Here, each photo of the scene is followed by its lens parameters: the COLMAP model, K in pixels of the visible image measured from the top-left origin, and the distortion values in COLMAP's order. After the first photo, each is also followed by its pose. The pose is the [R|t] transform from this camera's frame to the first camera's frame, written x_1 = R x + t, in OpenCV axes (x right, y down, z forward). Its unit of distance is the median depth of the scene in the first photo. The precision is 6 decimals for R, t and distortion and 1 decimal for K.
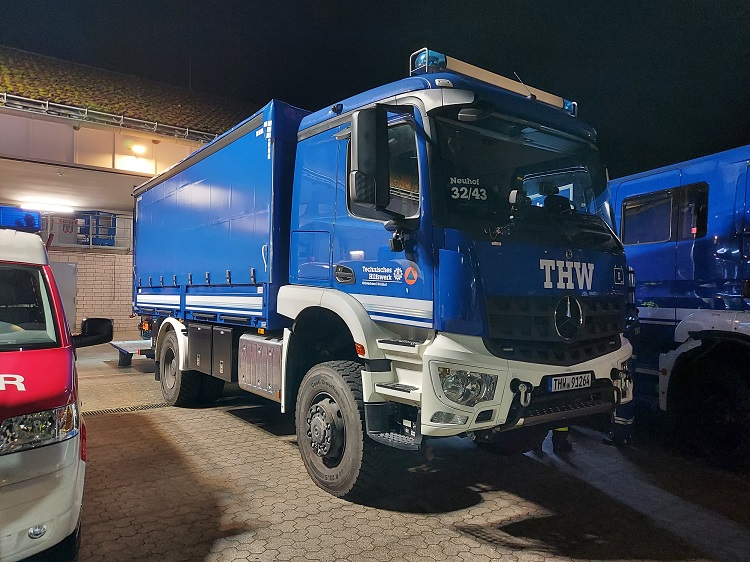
lens RADIAL K [[544.6, 0, 369.4], [0, 544.6, 282.5], [0, 0, 1]] dist [0.064961, -0.062672]
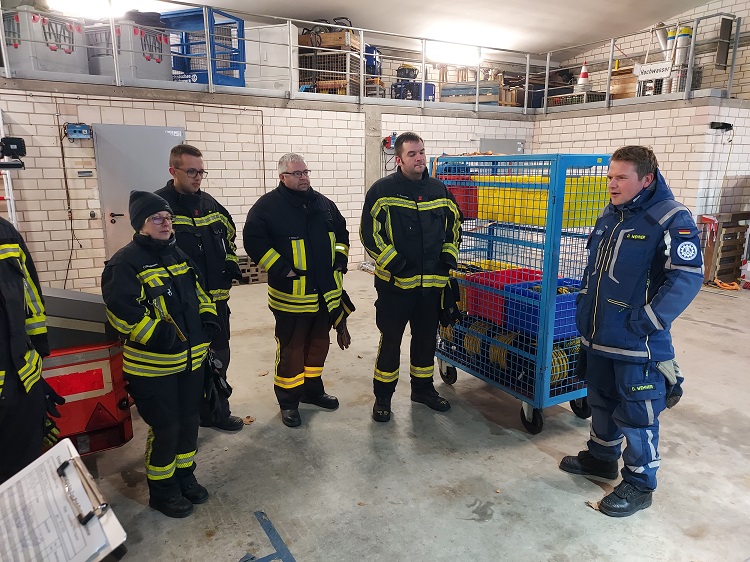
lens RADIAL K [[544.6, 0, 369.4], [0, 544.6, 282.5], [0, 0, 1]] dist [0.064961, -0.062672]
pose [[0.995106, -0.025083, -0.095579, -1.590357], [0.043302, 0.980120, 0.193621, 0.024094], [0.088823, -0.196812, 0.976410, 2.601514]]
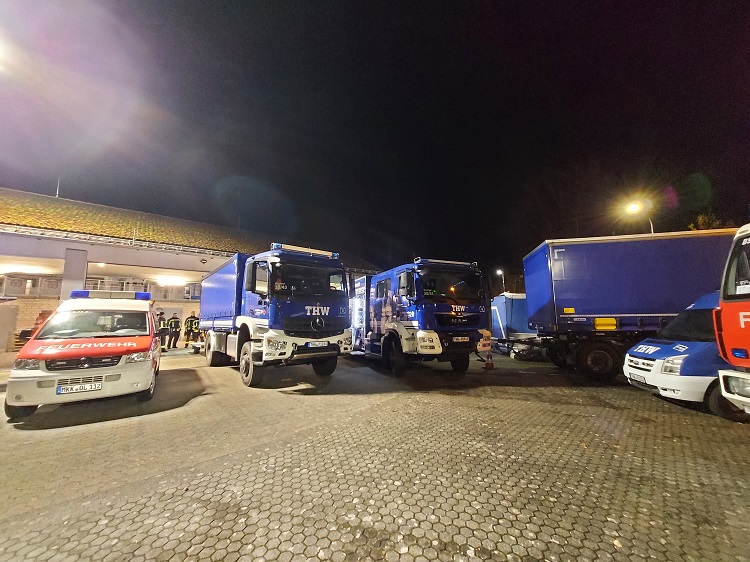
lens RADIAL K [[291.4, 0, 374.6], [0, 291.4, 283.9], [0, 0, 1]] dist [0.000946, 0.000013]
pose [[0.997575, -0.015905, 0.067752, 0.575591], [0.022761, 0.994559, -0.101656, 0.010447], [-0.065767, 0.102952, 0.992510, -0.738610]]
